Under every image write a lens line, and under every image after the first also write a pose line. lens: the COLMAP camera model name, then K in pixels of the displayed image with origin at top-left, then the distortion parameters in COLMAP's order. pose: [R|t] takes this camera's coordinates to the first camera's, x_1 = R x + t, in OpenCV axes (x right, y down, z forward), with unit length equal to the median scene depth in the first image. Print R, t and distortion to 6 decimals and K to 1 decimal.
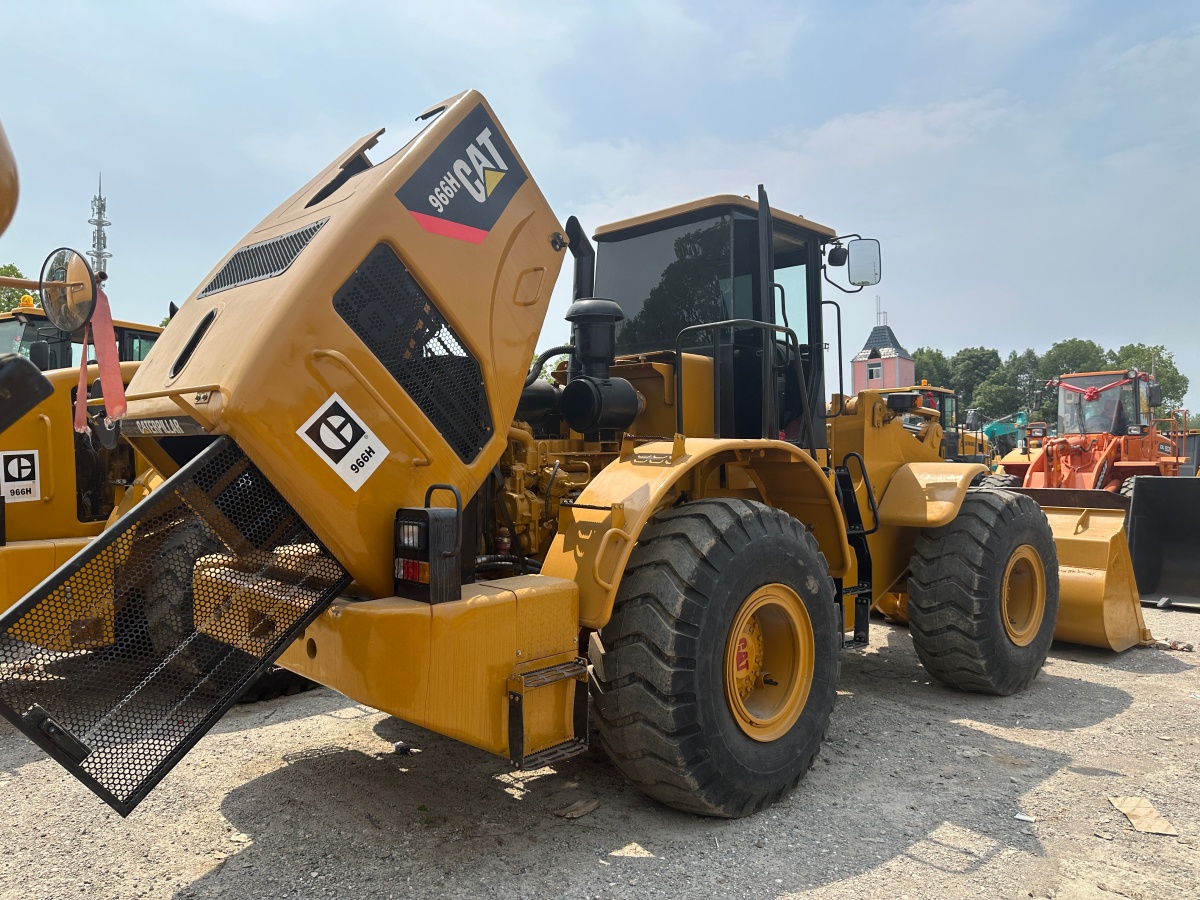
lens RADIAL K [[827.4, 0, 596.0], [0, 827.4, 460.9], [0, 0, 1]] dist [0.084672, -0.126422]
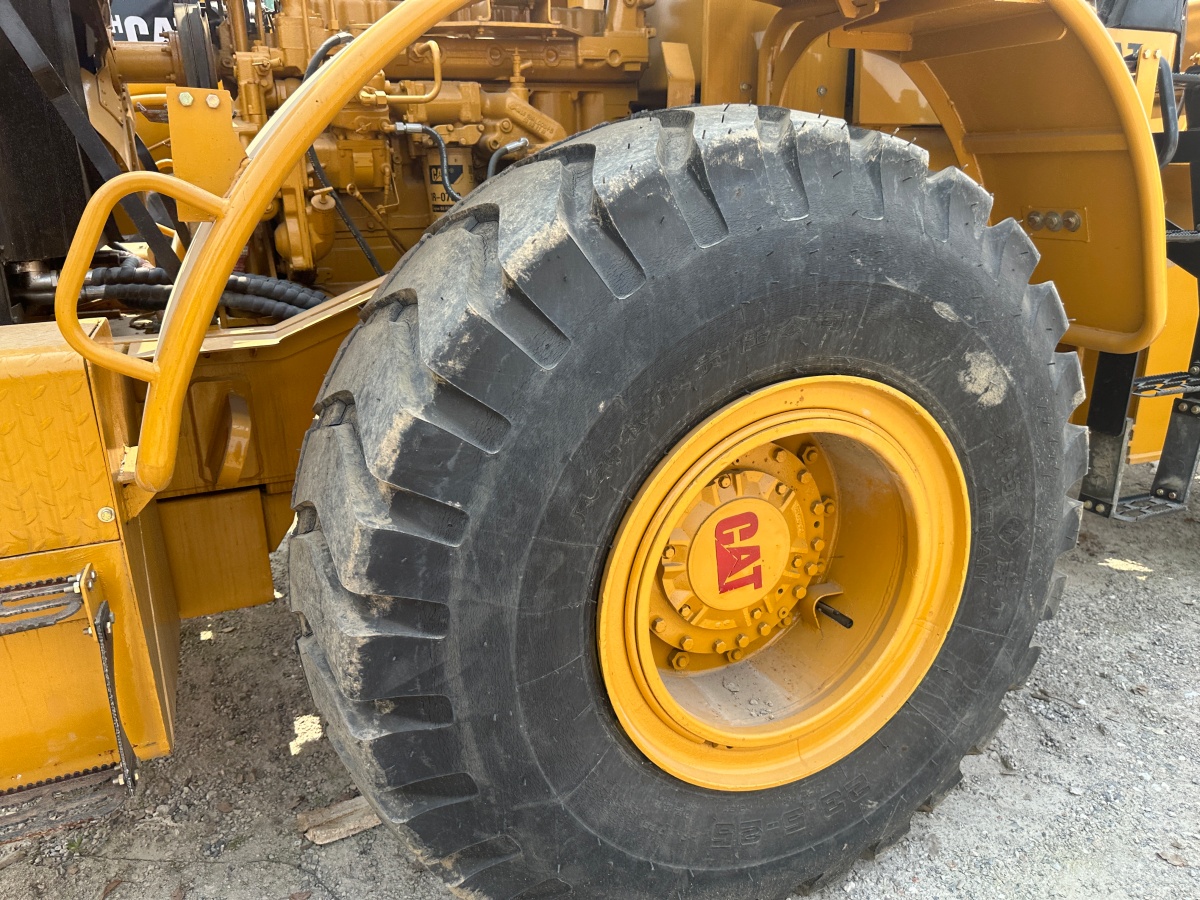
lens RADIAL K [[827.4, 0, 596.0], [0, 827.4, 460.9], [0, 0, 1]] dist [0.084672, -0.126422]
pose [[0.931862, 0.098384, -0.349220, 0.255471], [0.015328, 0.950997, 0.308820, 0.080249], [0.362490, -0.293130, 0.884690, 0.692588]]
